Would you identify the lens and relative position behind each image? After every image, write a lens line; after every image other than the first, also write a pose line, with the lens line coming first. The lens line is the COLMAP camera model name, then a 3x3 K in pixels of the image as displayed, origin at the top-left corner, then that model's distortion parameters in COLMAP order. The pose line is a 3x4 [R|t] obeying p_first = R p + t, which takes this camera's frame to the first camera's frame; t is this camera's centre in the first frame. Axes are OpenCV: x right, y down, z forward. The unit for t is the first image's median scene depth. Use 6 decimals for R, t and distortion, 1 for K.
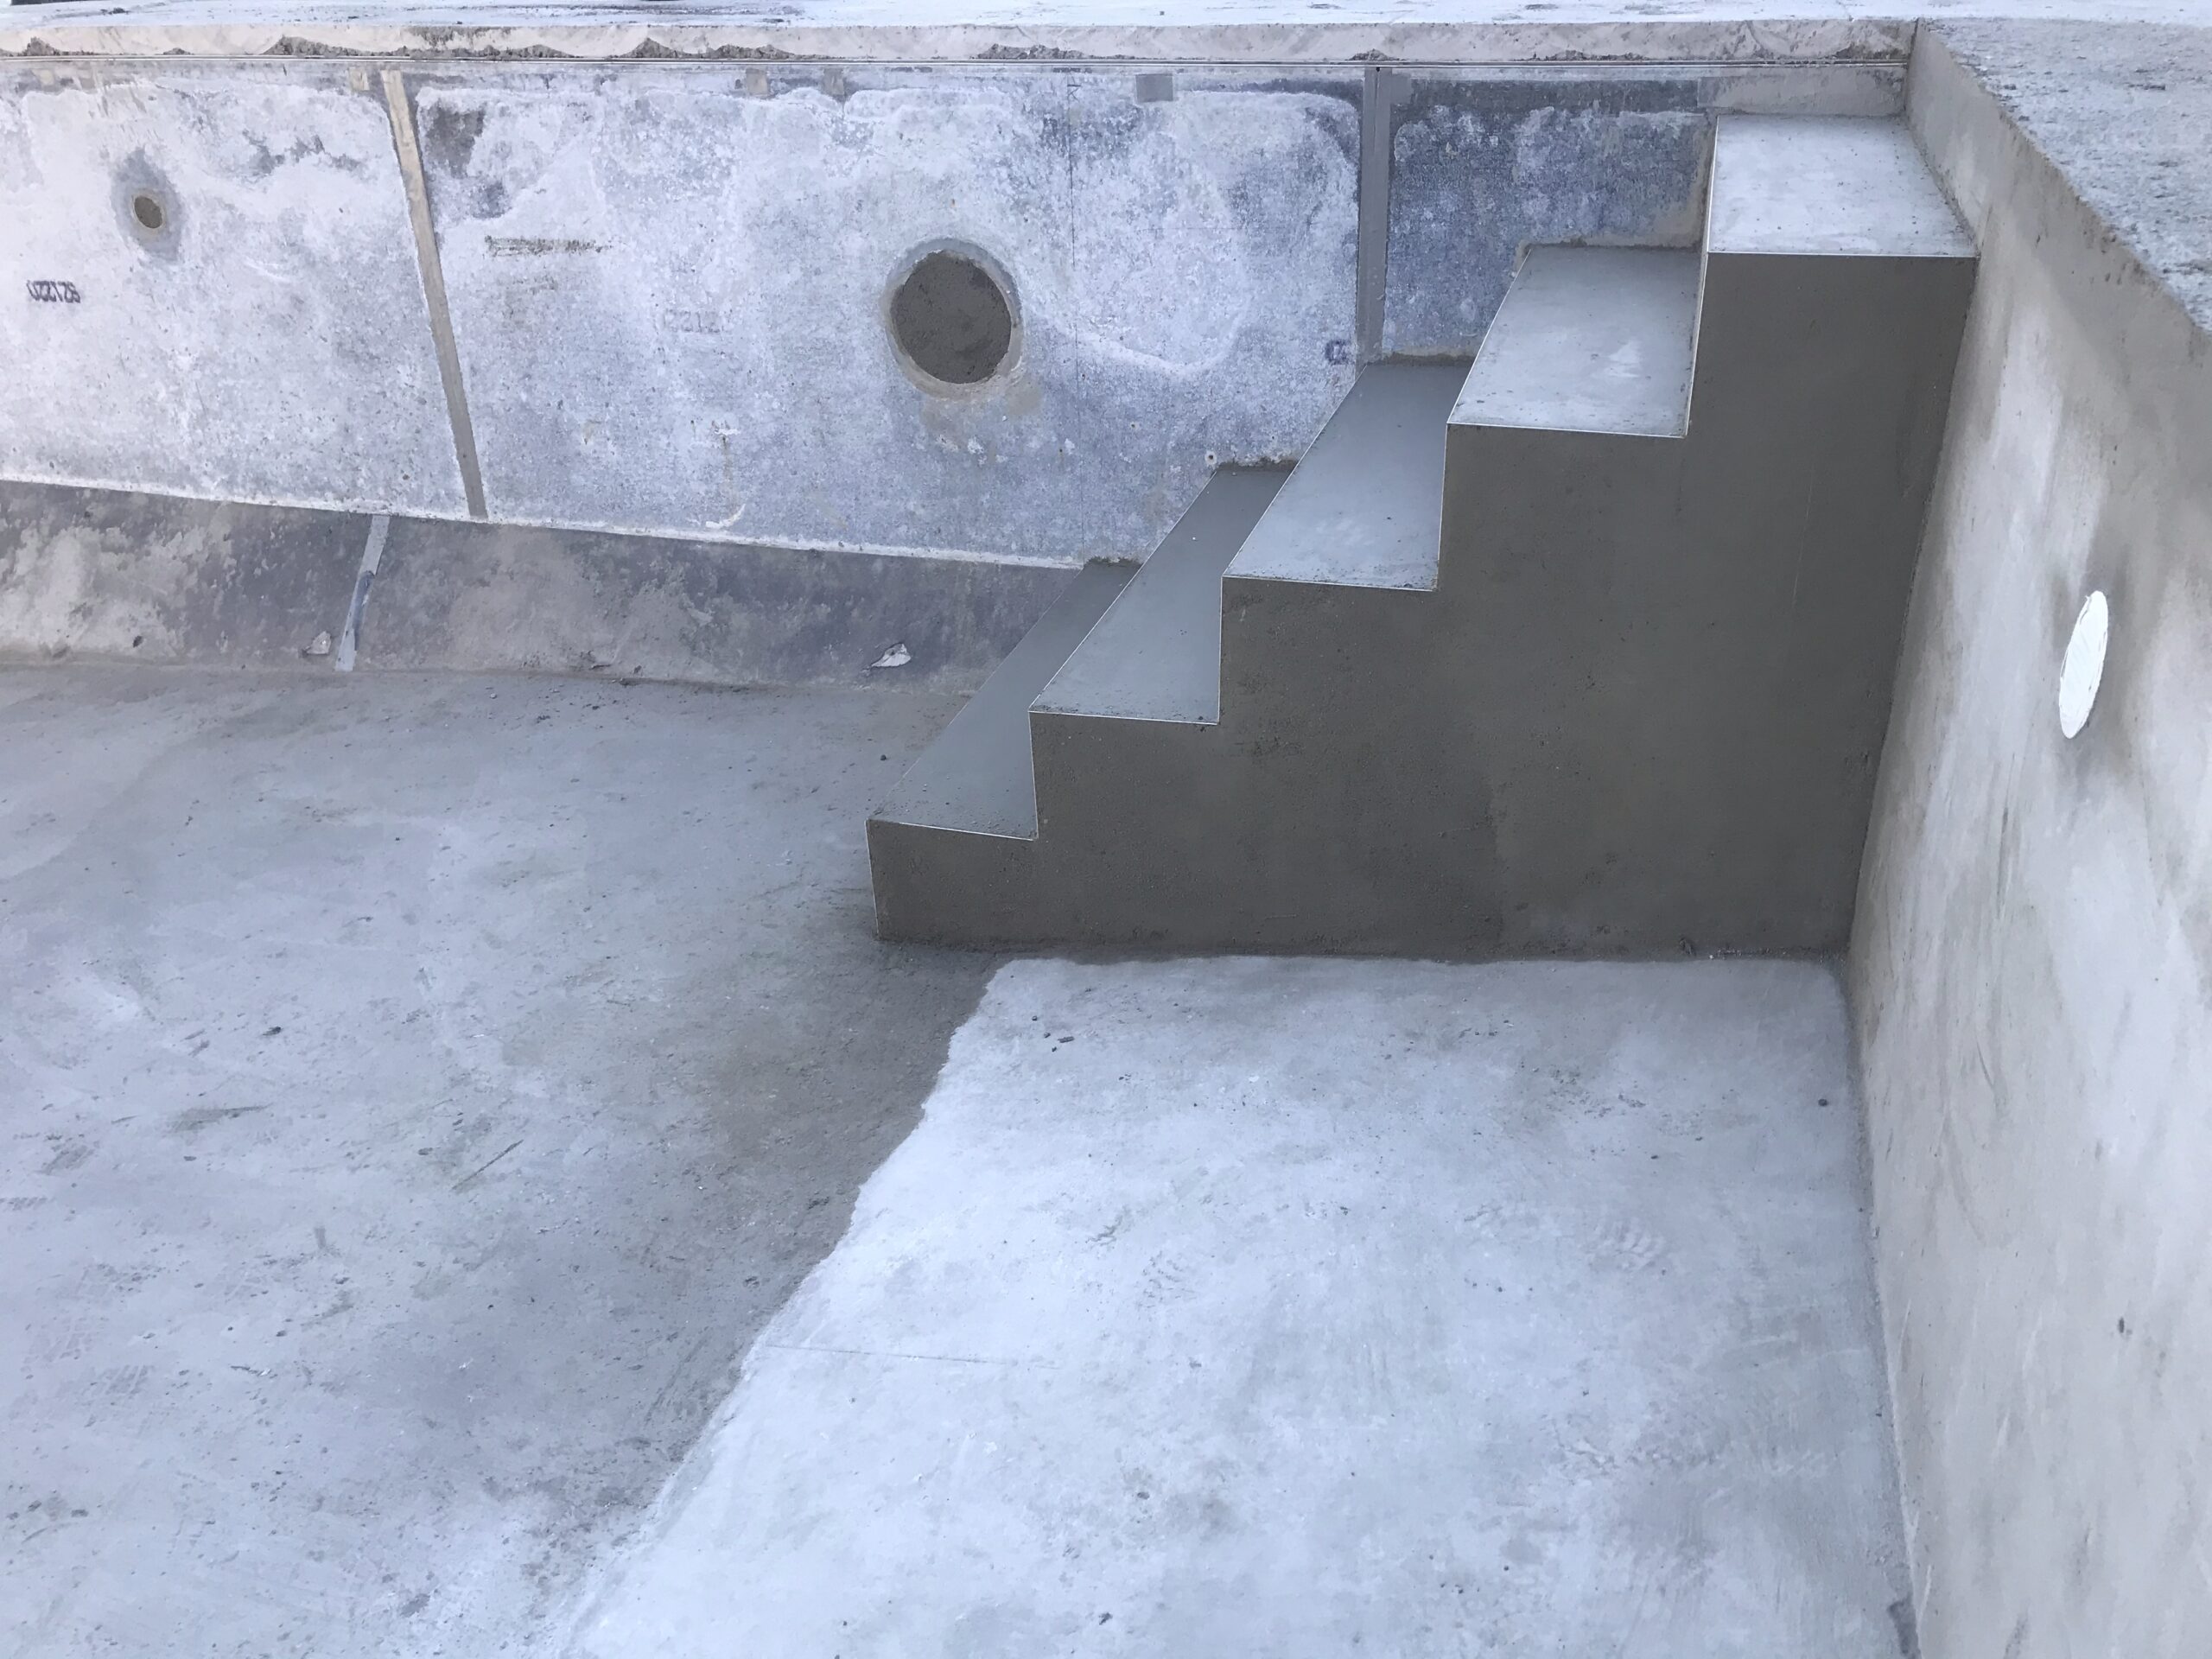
lens RADIAL K [[1807.1, 0, 1110.7], [0, 1807.1, 822.5], [0, 0, 1]] dist [0.026016, -0.031863]
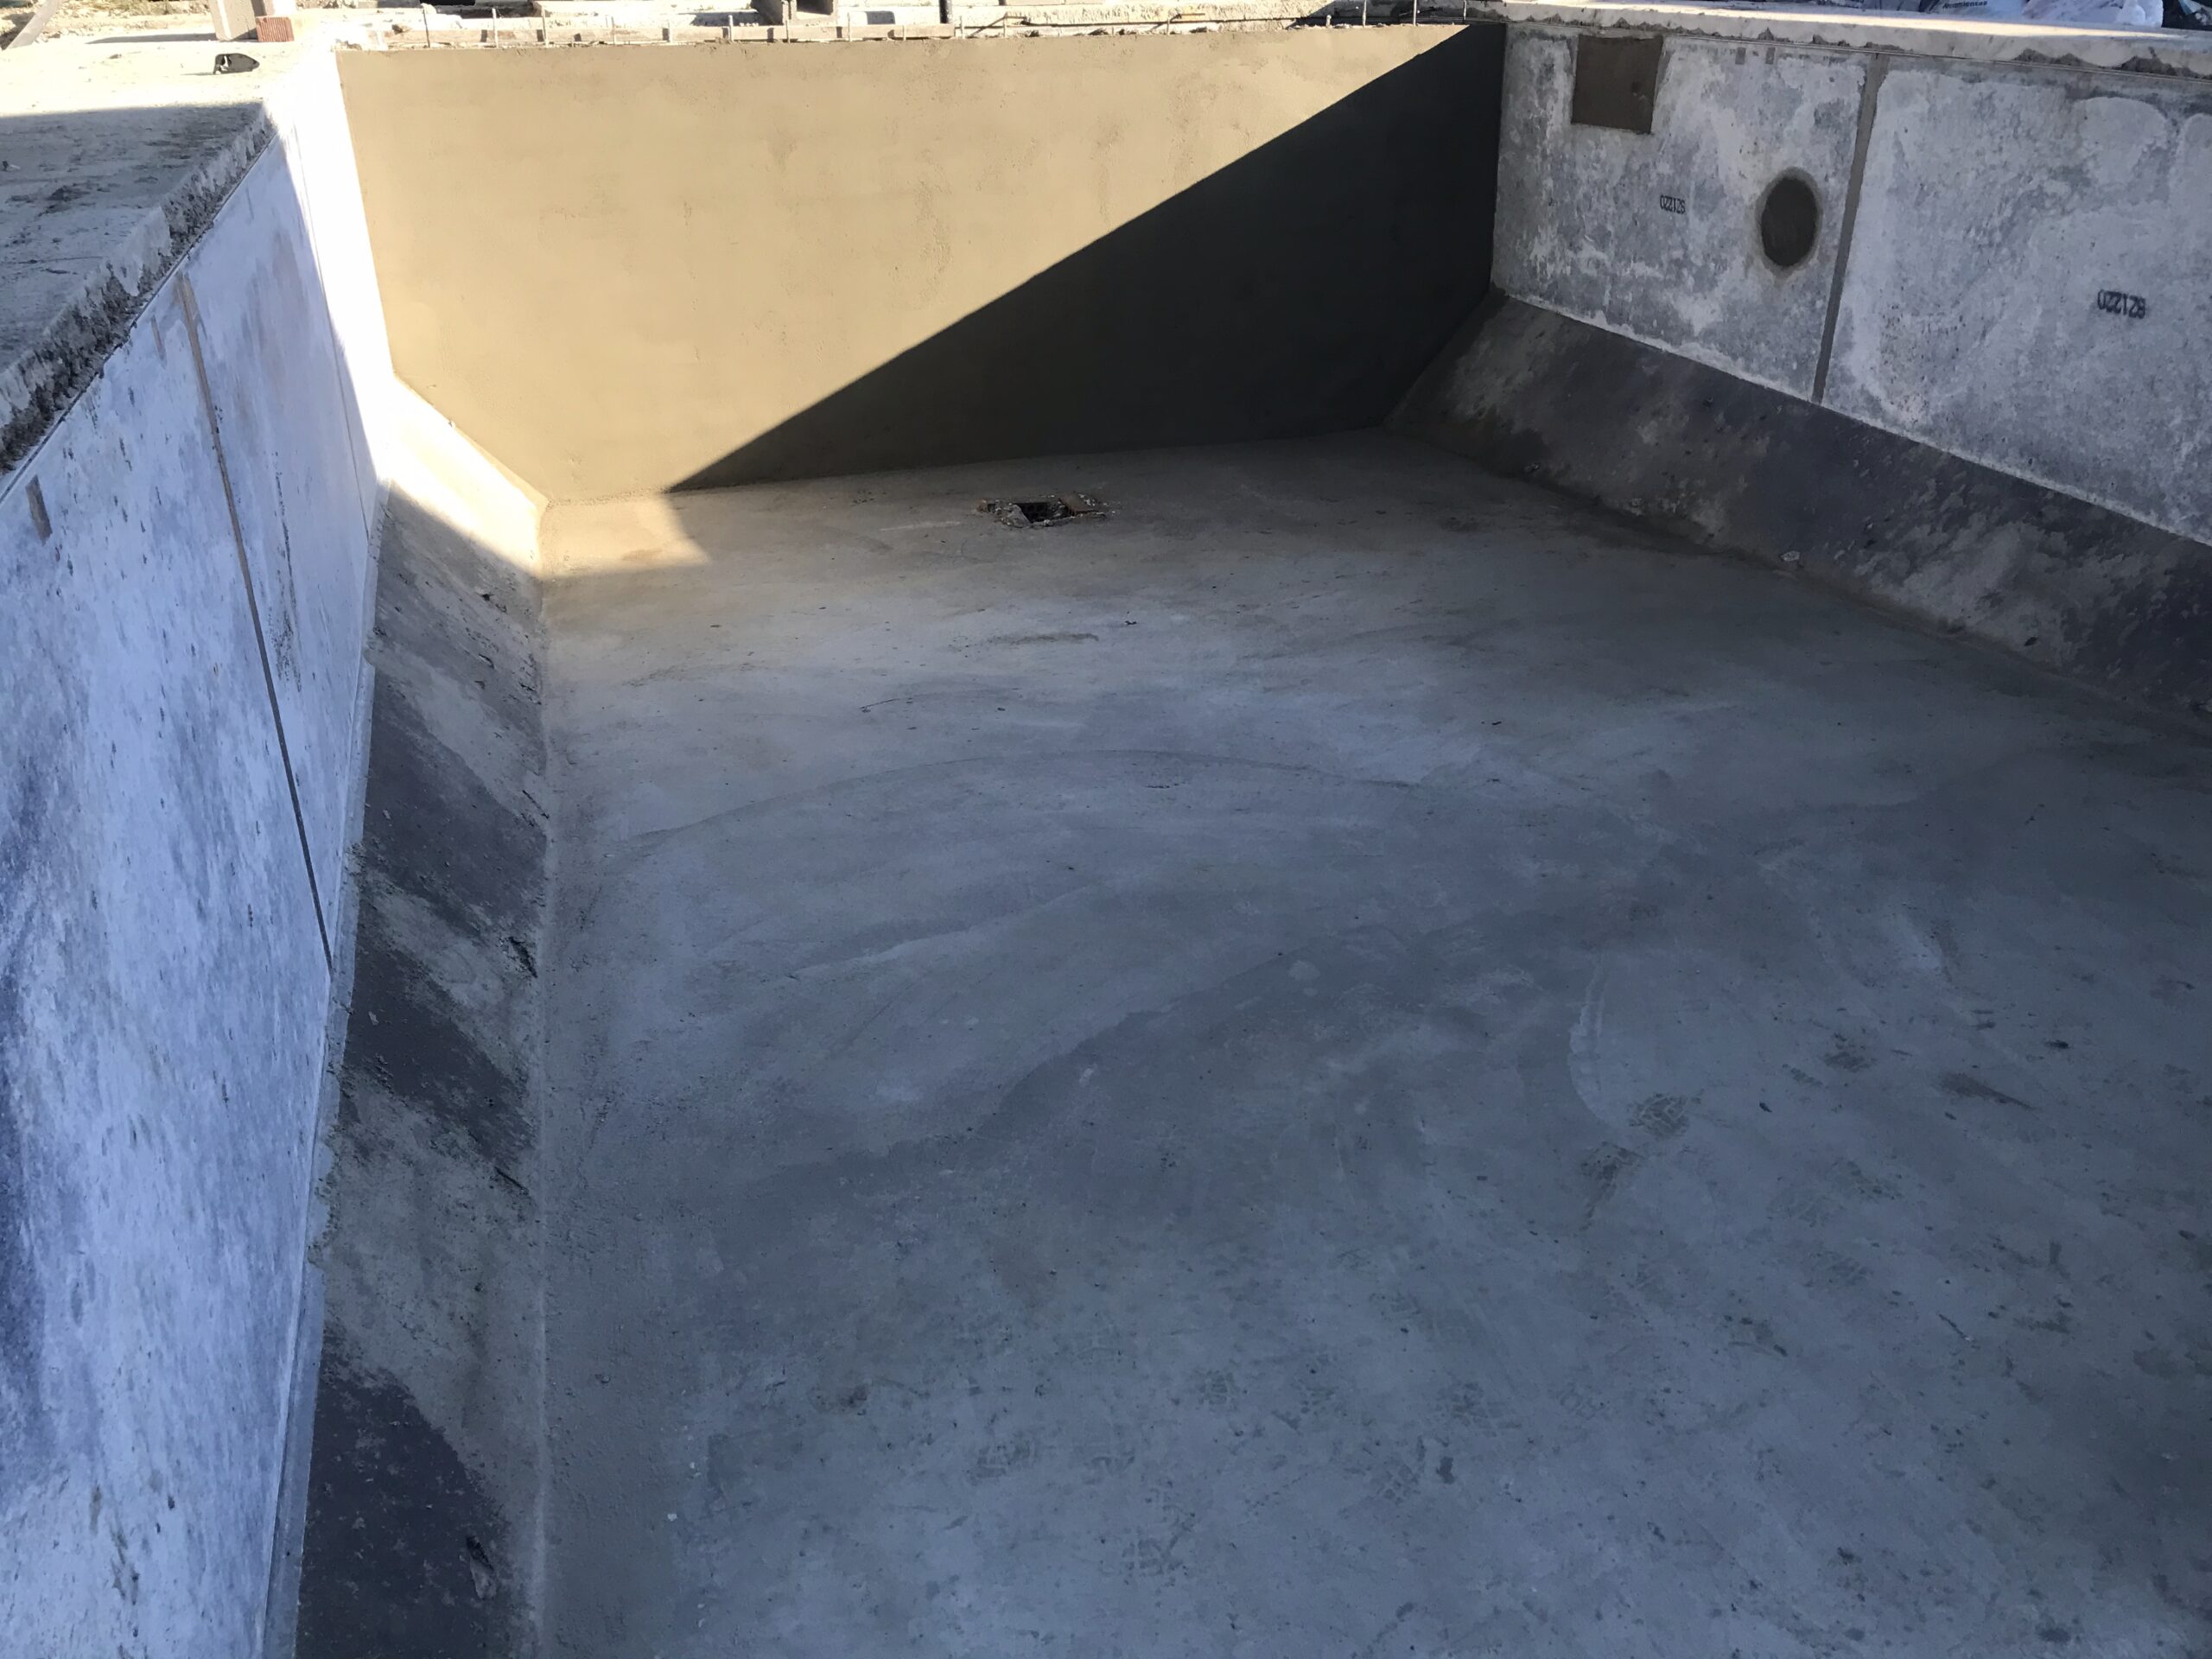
lens RADIAL K [[1807.1, 0, 1090.7], [0, 1807.1, 815.0], [0, 0, 1]] dist [0.026016, -0.031863]
pose [[0.572195, 0.378857, -0.727366, -0.074923], [-0.391438, 0.905523, 0.163720, 0.039490], [0.720673, 0.191039, 0.666435, -0.068336]]
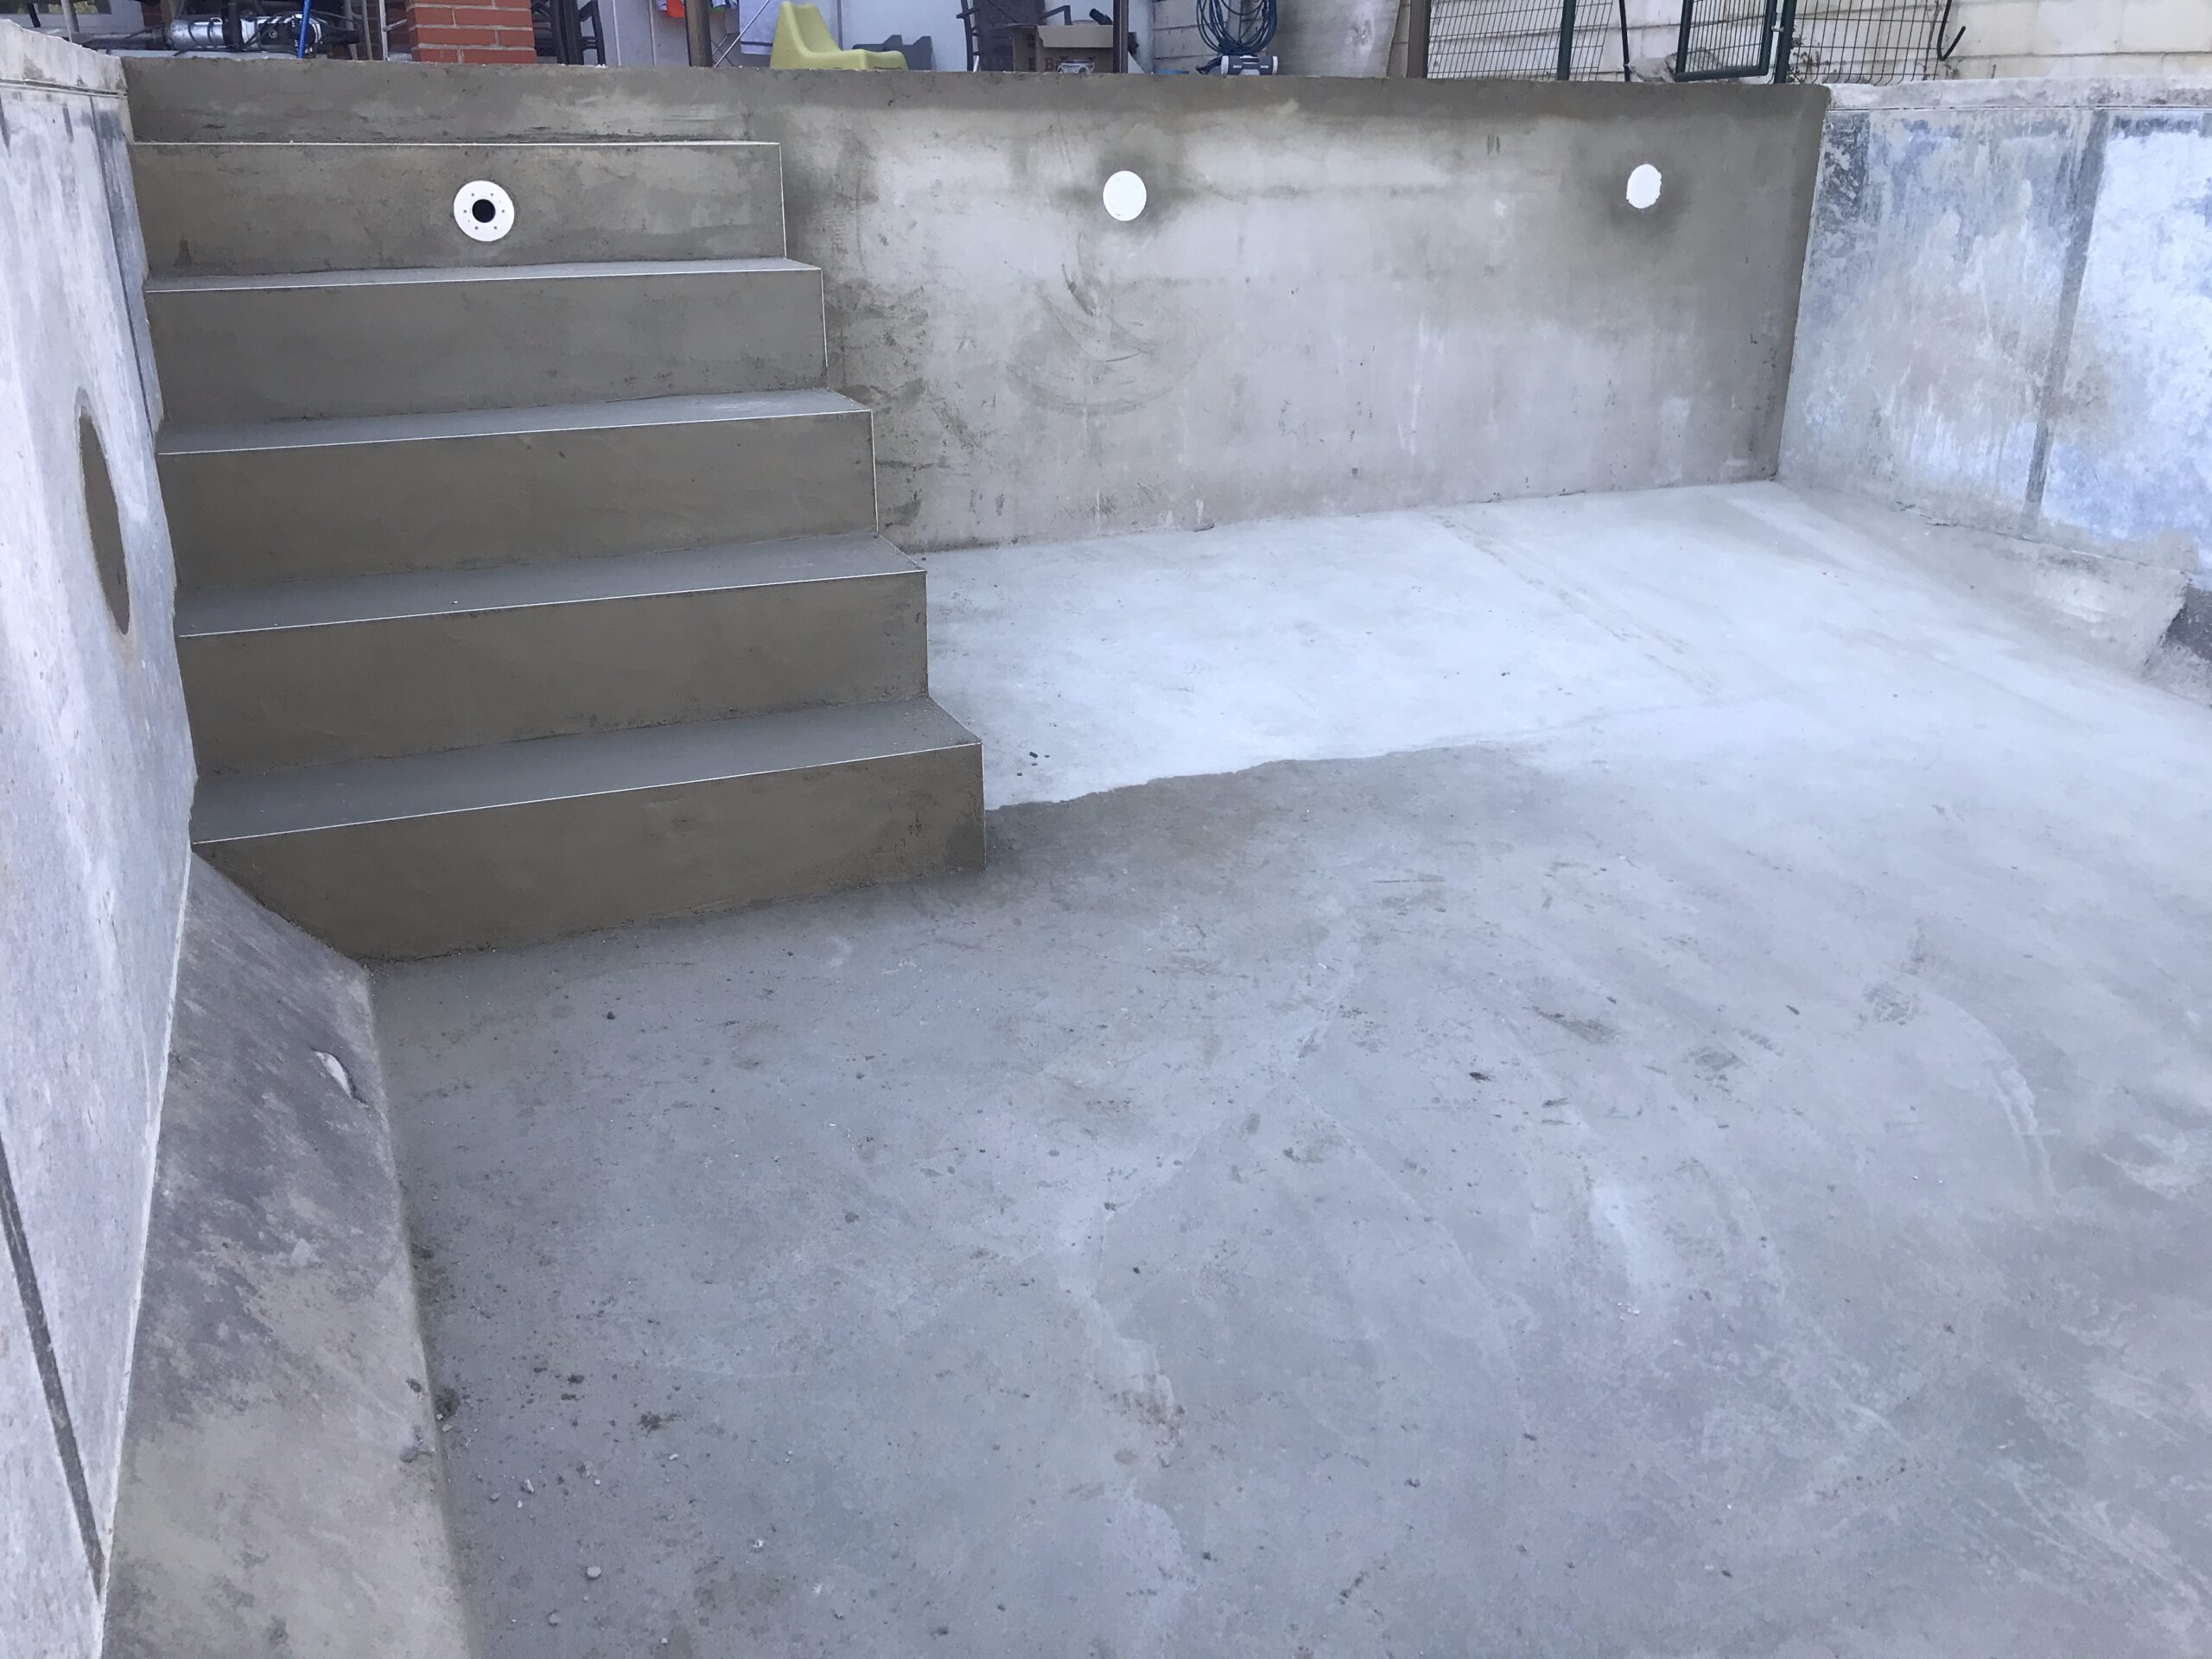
lens RADIAL K [[1807.1, 0, 1095.9], [0, 1807.1, 834.0], [0, 0, 1]] dist [0.026016, -0.031863]
pose [[-0.639288, -0.255446, 0.725299, -0.817982], [0.379141, 0.715886, 0.586310, -0.474052], [-0.669002, 0.649811, -0.360807, 1.178366]]
